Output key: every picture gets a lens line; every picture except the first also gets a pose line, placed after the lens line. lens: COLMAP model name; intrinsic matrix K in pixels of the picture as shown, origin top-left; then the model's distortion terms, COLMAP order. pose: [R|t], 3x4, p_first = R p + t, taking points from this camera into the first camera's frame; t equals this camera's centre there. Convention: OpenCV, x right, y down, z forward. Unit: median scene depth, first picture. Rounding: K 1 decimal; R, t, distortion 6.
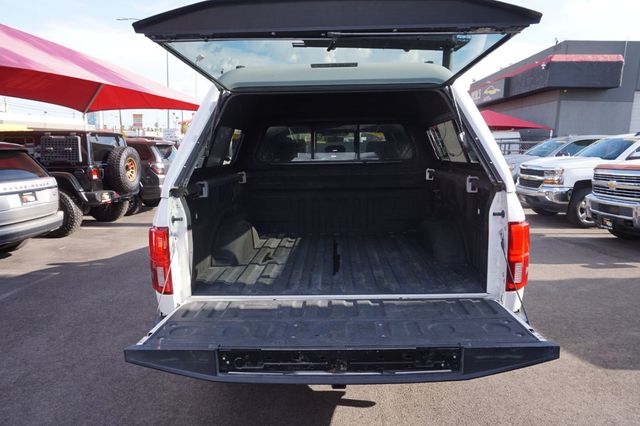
lens RADIAL K [[430.5, 0, 320.0], [0, 430.5, 213.0], [0, 0, 1]] dist [-0.005027, 0.004343]
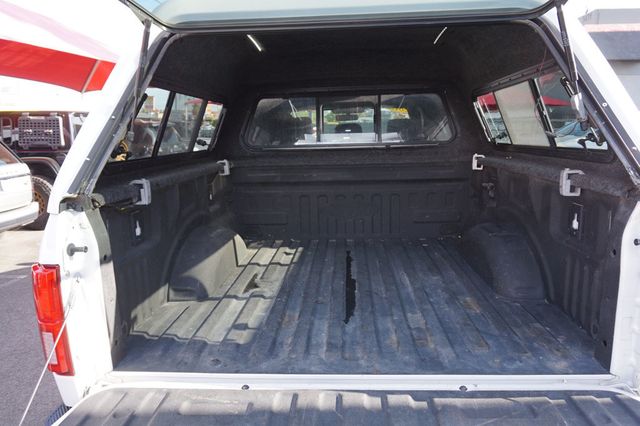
lens RADIAL K [[434.7, 0, 320.0], [0, 434.7, 213.0], [0, 0, 1]] dist [0.008929, 0.002841]
pose [[0.999568, -0.001937, -0.029321, 0.010152], [0.003134, 0.999161, 0.040837, -0.042124], [0.029218, -0.040911, 0.998735, 0.305755]]
